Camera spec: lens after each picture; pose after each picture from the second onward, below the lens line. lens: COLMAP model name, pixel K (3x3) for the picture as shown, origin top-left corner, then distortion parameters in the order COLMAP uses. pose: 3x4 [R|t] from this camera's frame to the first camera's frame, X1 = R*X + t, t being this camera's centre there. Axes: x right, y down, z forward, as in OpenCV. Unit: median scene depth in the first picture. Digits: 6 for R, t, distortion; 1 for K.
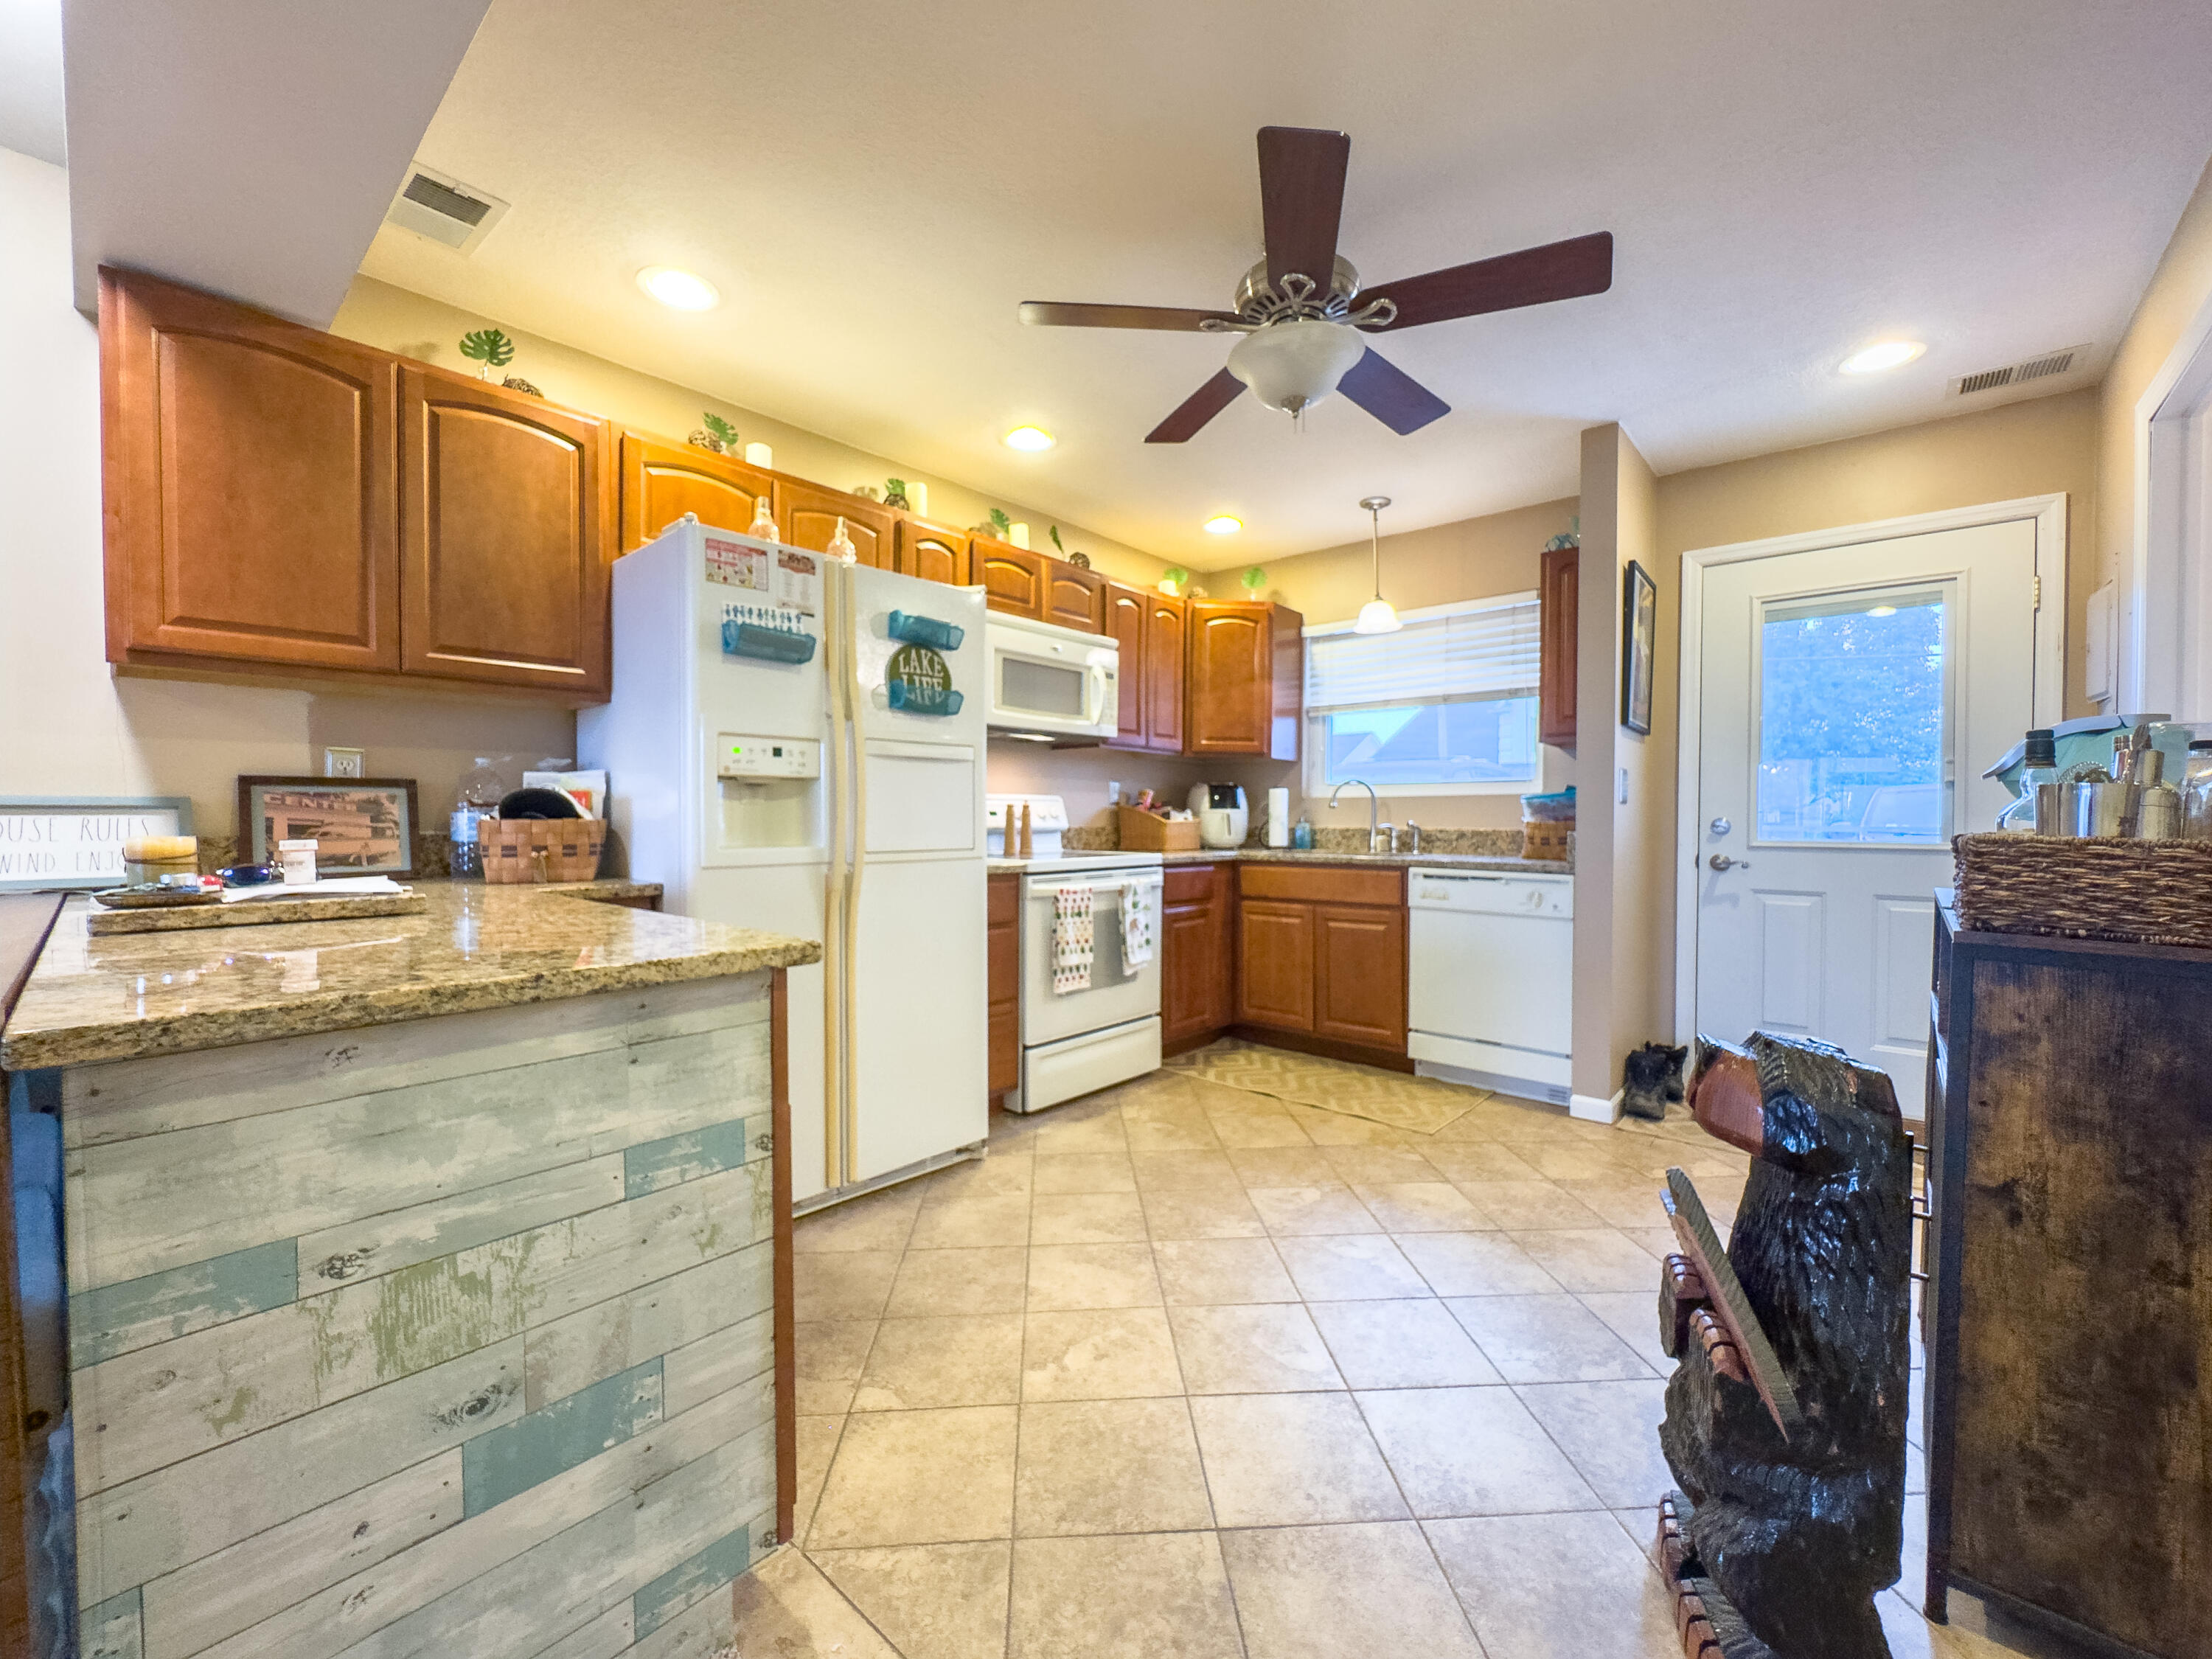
lens RADIAL K [[891.9, 0, 1090.5], [0, 891.9, 840.1], [0, 0, 1]] dist [-0.007622, 0.002191]
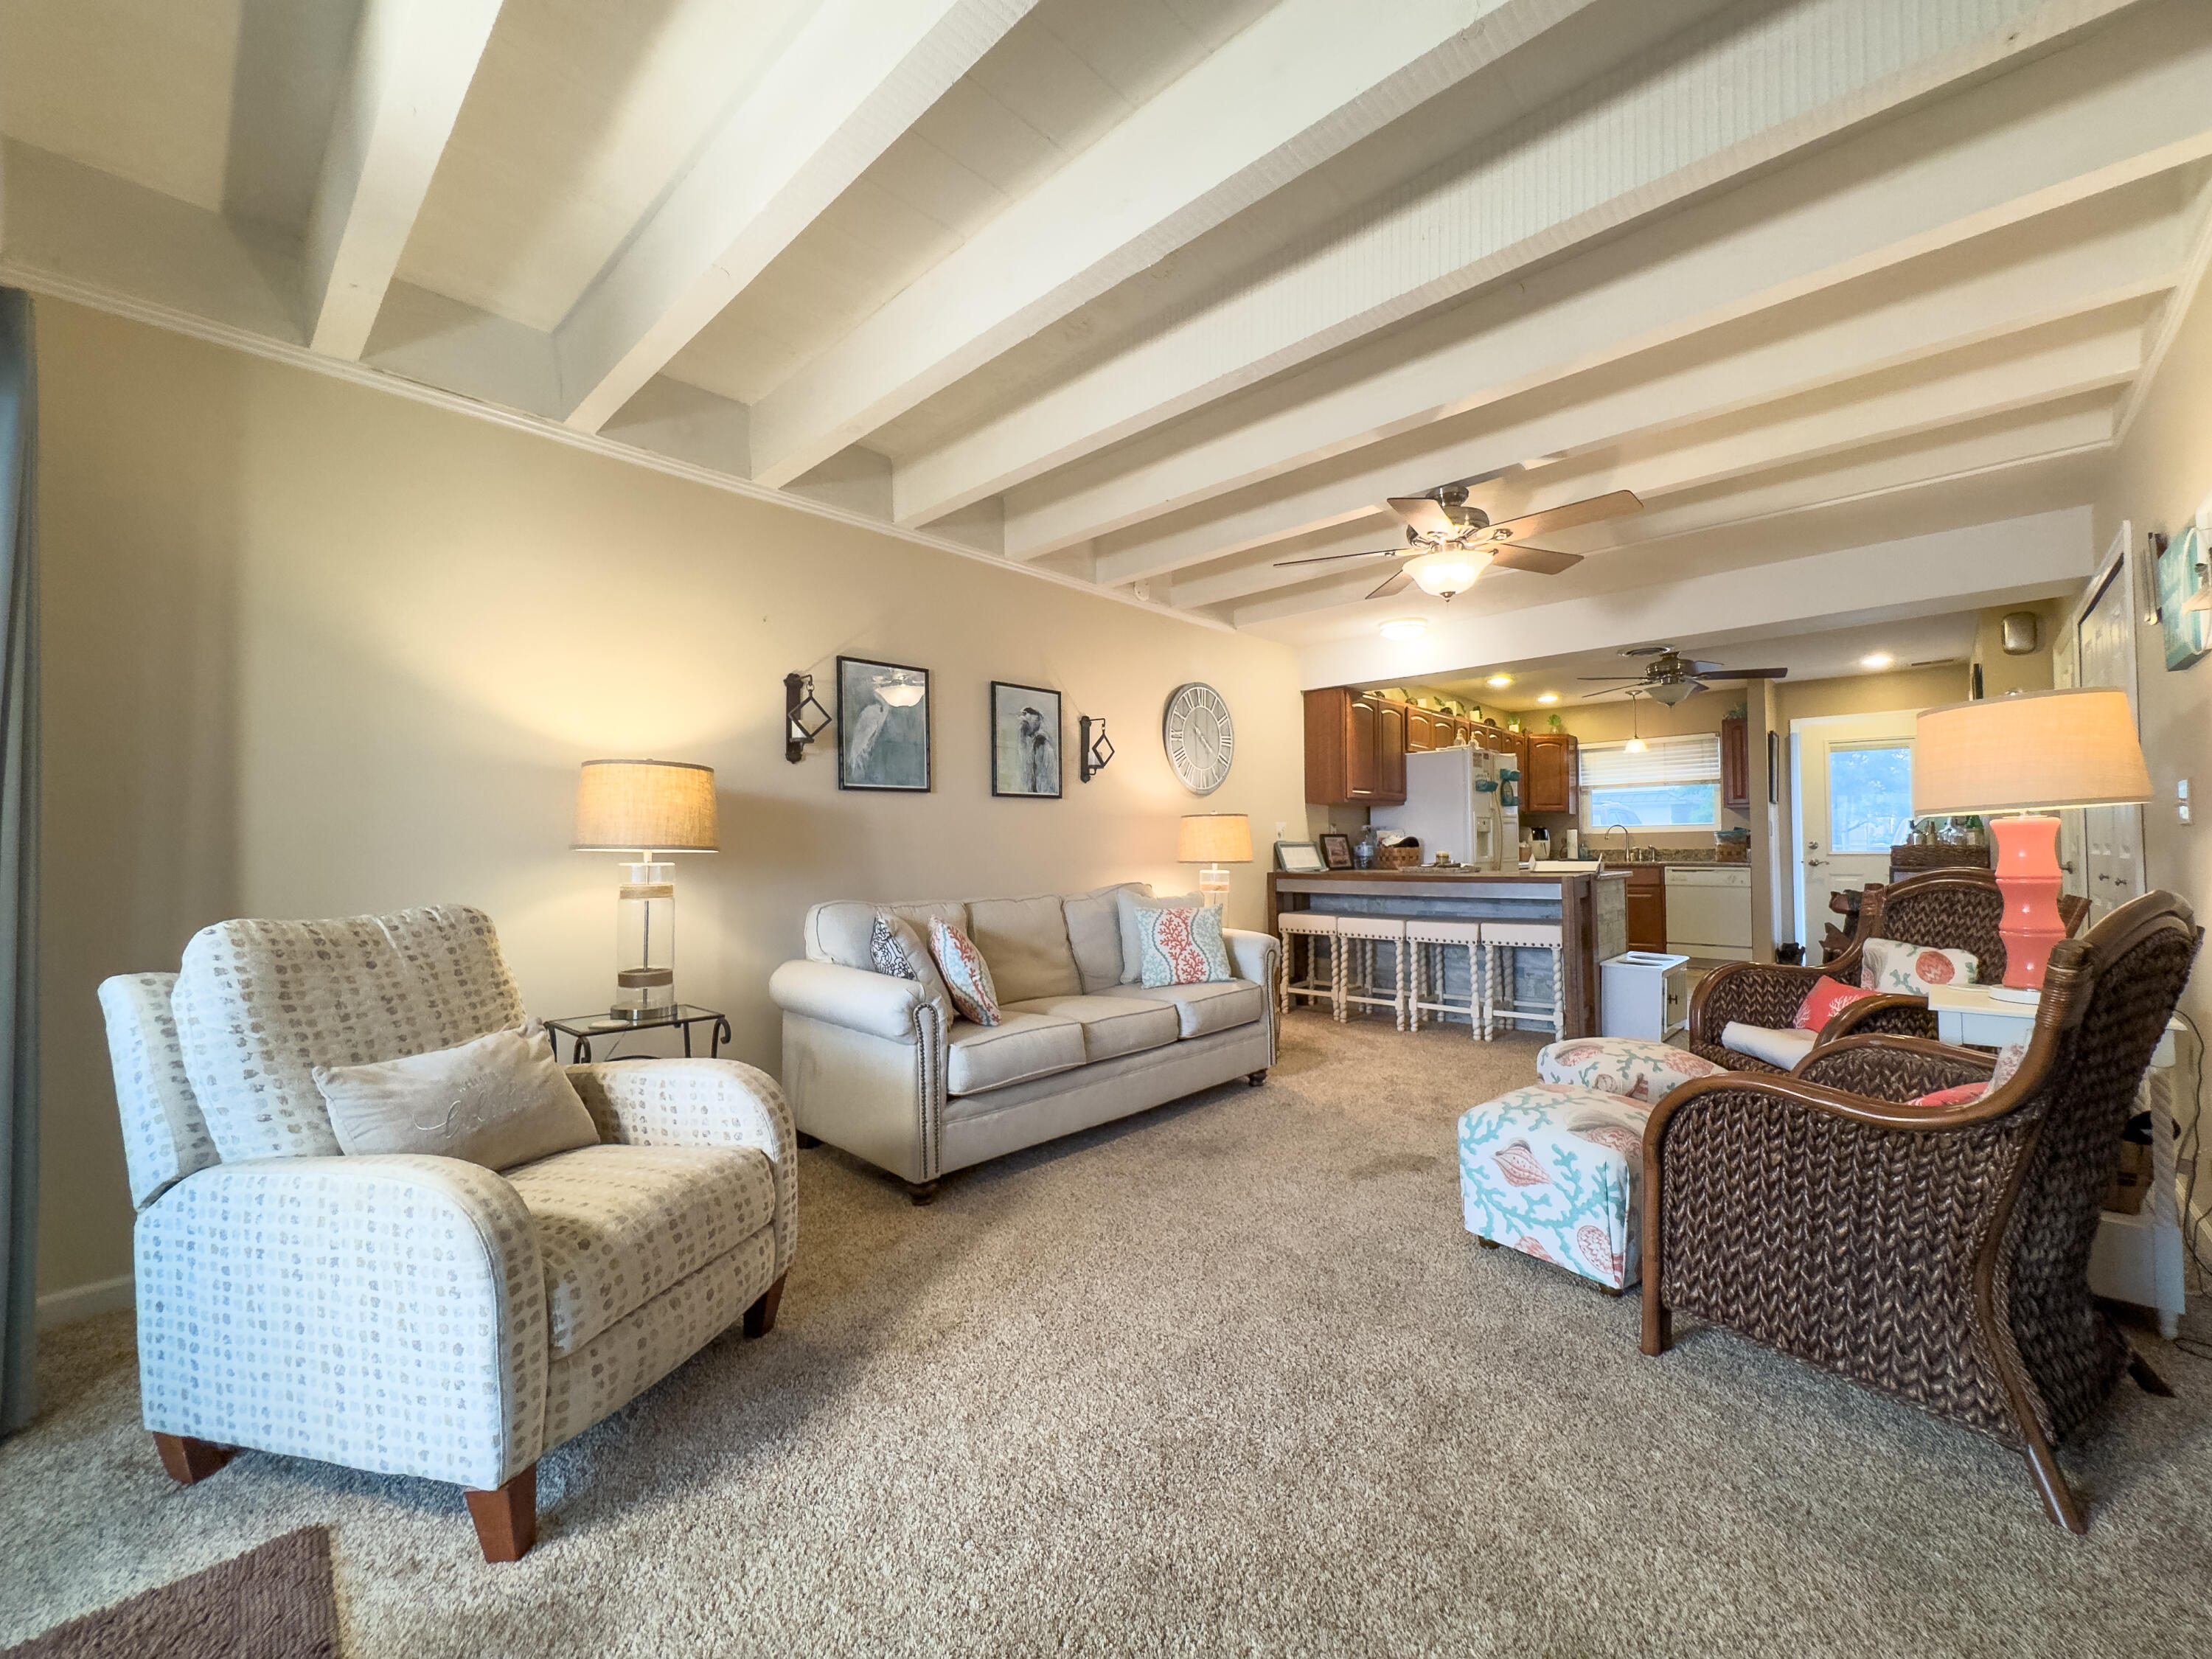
lens RADIAL K [[891.9, 0, 1100.3], [0, 891.9, 829.2], [0, 0, 1]] dist [-0.007622, 0.002191]
pose [[0.999328, -0.013259, -0.034184, -1.100725], [0.011631, 0.998808, -0.047398, 0.031493], [0.034771, 0.046969, 0.998291, -1.407491]]
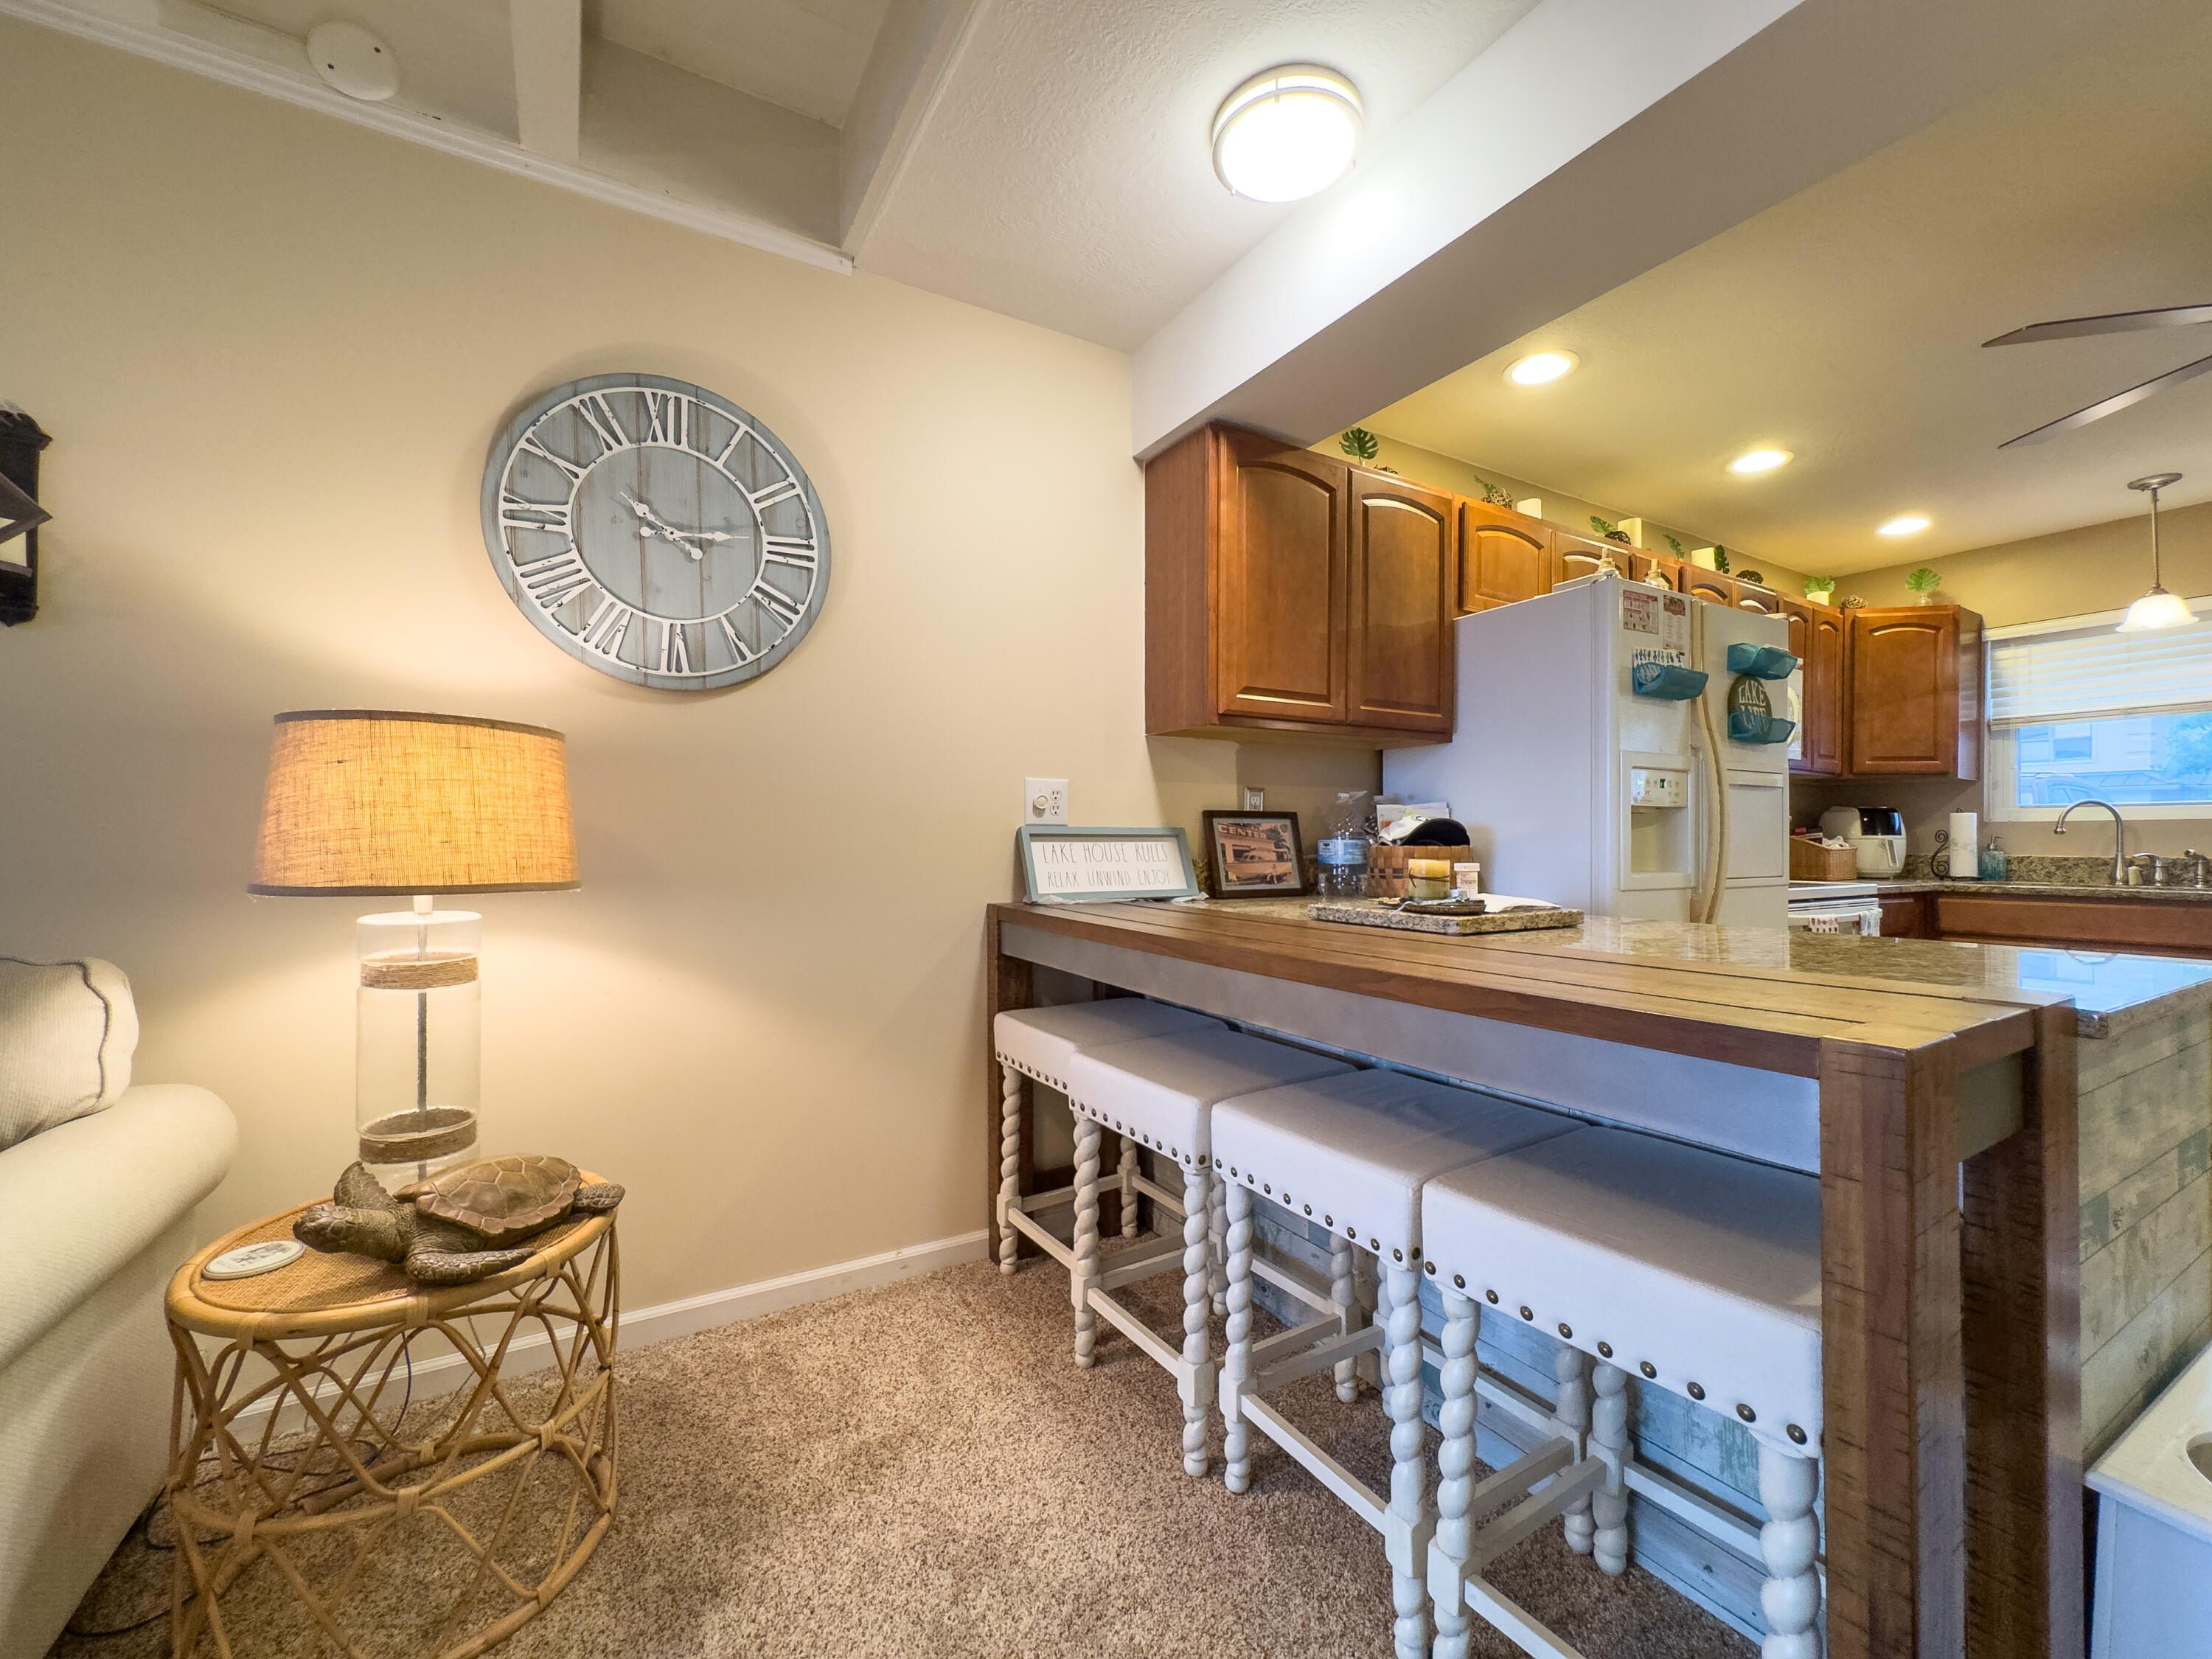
lens RADIAL K [[891.9, 0, 1103.1], [0, 891.9, 839.0], [0, 0, 1]] dist [-0.007622, 0.002191]
pose [[0.947427, 0.000090, -0.319973, -0.474933], [-0.009510, 0.999566, -0.027876, 0.002769], [0.319832, 0.029454, 0.947016, -0.160432]]
